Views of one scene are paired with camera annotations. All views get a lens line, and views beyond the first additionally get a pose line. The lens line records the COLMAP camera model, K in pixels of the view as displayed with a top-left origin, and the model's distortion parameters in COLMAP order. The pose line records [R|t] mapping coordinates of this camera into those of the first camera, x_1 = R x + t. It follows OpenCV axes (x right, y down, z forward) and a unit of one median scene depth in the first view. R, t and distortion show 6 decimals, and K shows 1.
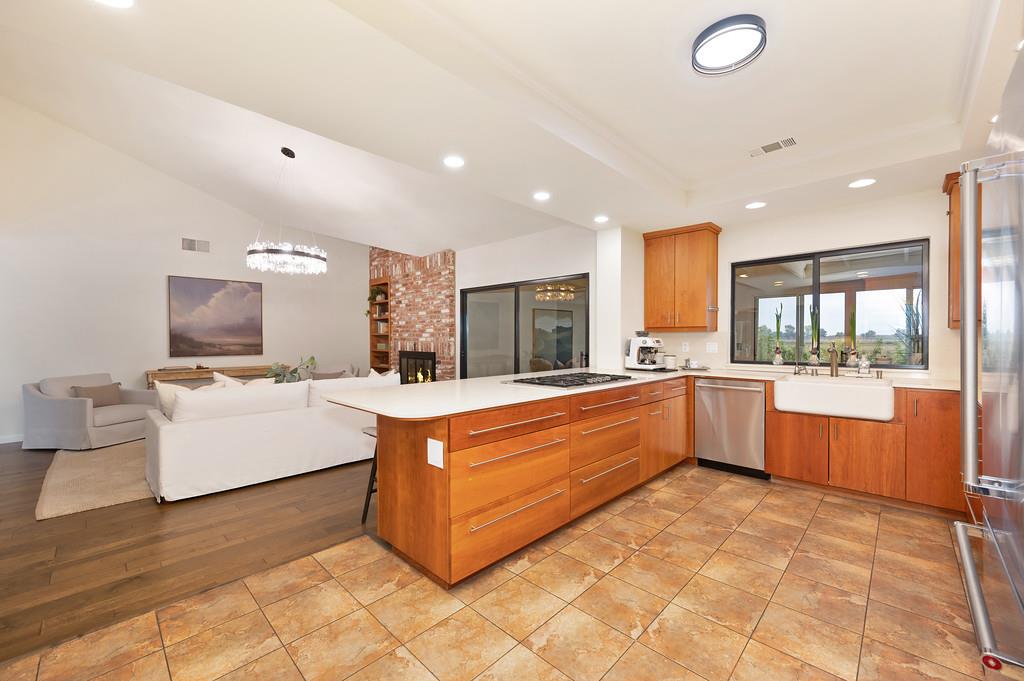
lens RADIAL K [[405.1, 0, 513.6], [0, 405.1, 341.3], [0, 0, 1]] dist [-0.001629, 0.000299]
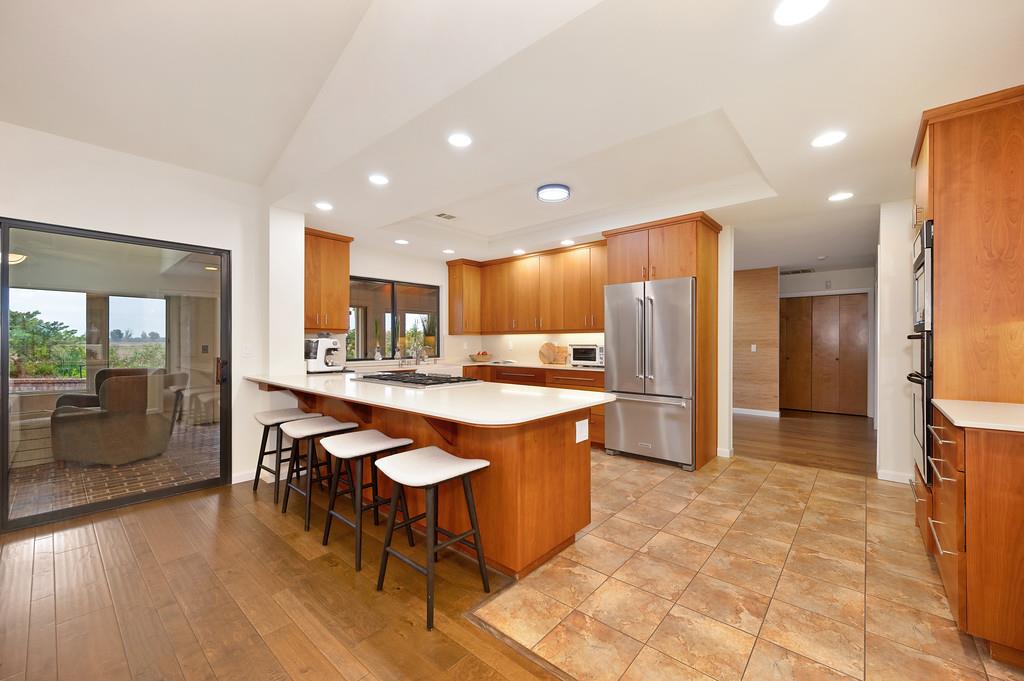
lens RADIAL K [[405.1, 0, 518.8], [0, 405.1, 341.4], [0, 0, 1]] dist [-0.001629, 0.000299]
pose [[-0.055872, 0.001192, 0.998437, -0.452631], [0.005252, 0.999986, -0.000900, 0.000101], [-0.998424, 0.005194, -0.055878, 0.400781]]
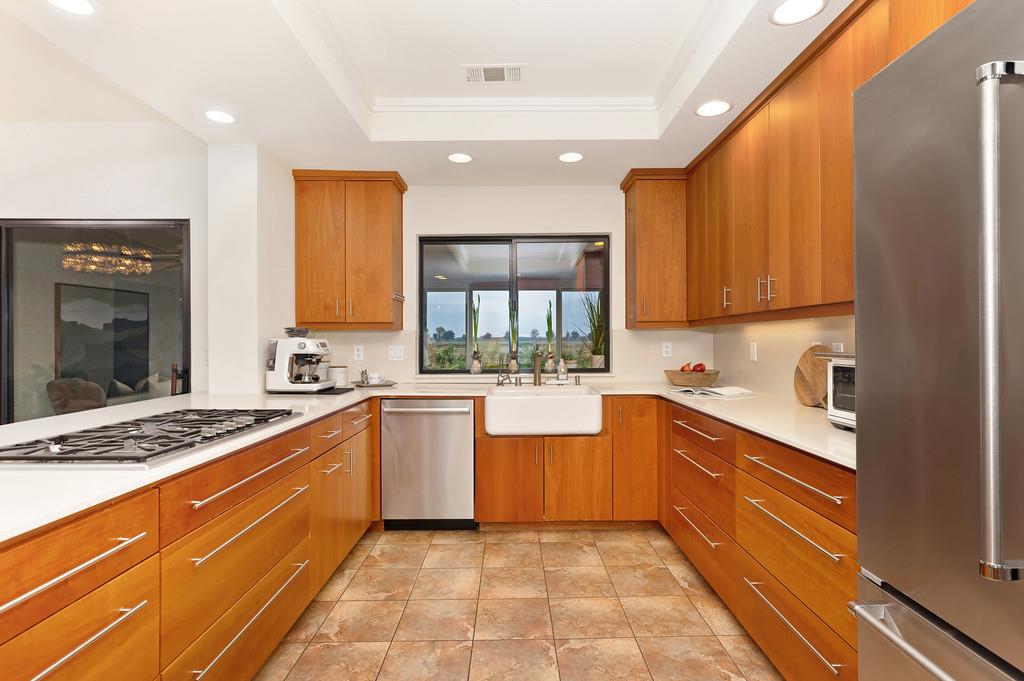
lens RADIAL K [[508.6, 0, 519.1], [0, 508.6, 340.1], [0, 0, 1]] dist [0.000724, -0.000766]
pose [[0.711261, -0.000851, 0.702927, 0.015548], [0.006983, 0.999958, -0.005855, 0.000000], [-0.702893, 0.009073, 0.711238, 0.159977]]
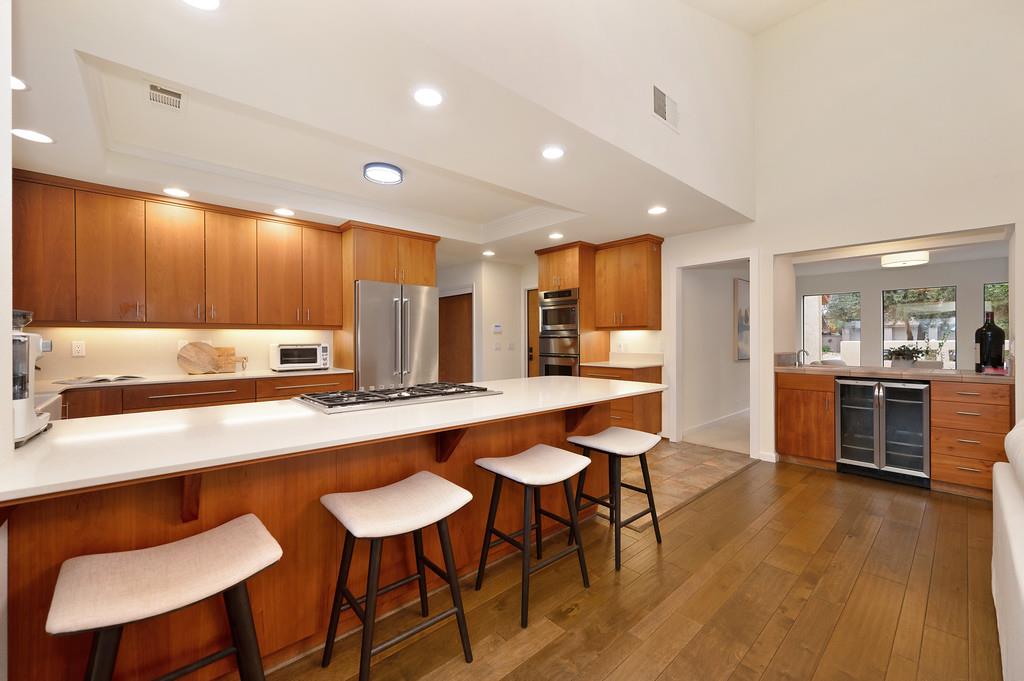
lens RADIAL K [[405.1, 0, 517.0], [0, 405.1, 339.8], [0, 0, 1]] dist [-0.001629, 0.000299]
pose [[-0.997300, 0.003807, 0.073334, -0.056302], [0.004276, 0.999971, 0.006233, -0.002738], [-0.073308, 0.006530, -0.997288, 0.855373]]
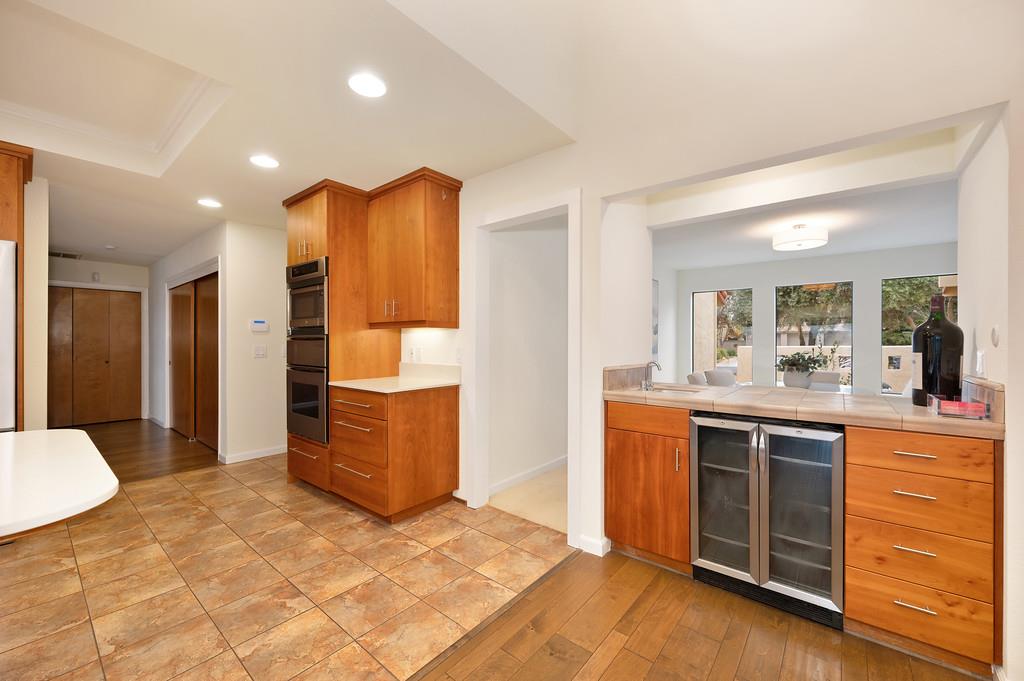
lens RADIAL K [[405.1, 0, 515.7], [0, 405.1, 343.0], [0, 0, 1]] dist [-0.001629, 0.000299]
pose [[-0.996598, -0.001405, -0.082407, -0.312926], [-0.001830, 0.999985, 0.005084, -0.000135], [0.082399, 0.005217, -0.996586, 0.541691]]
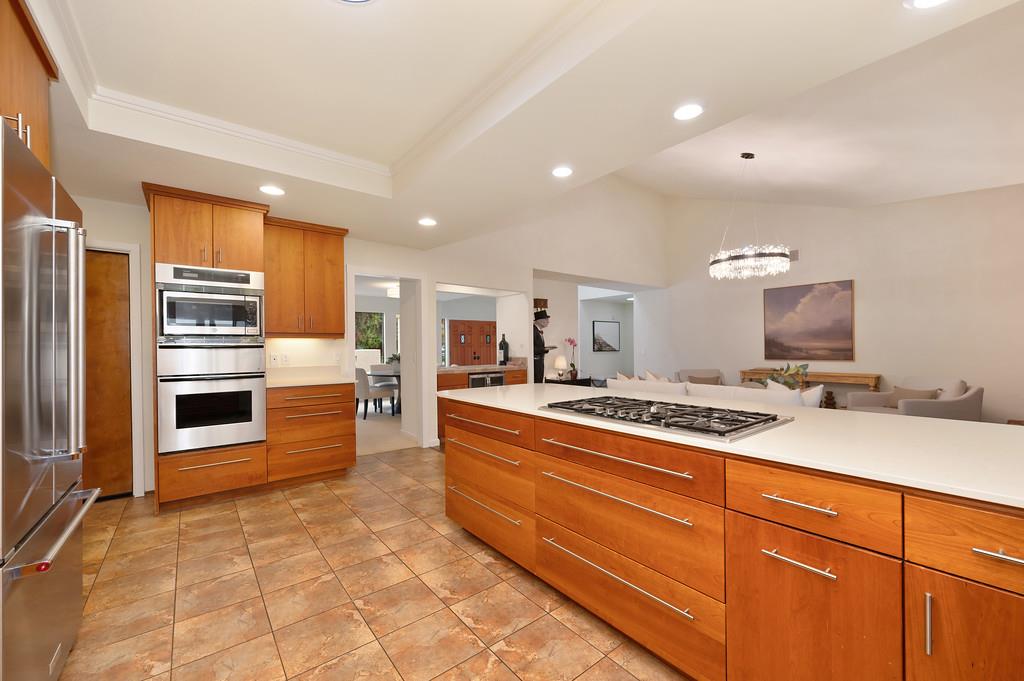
lens RADIAL K [[405.1, 0, 519.8], [0, 405.1, 345.5], [0, 0, 1]] dist [-0.001629, 0.000299]
pose [[-0.123857, -0.001961, -0.992298, 0.382962], [0.004036, 0.999989, -0.002480, -0.000932], [0.992292, -0.004312, -0.123848, 0.441683]]
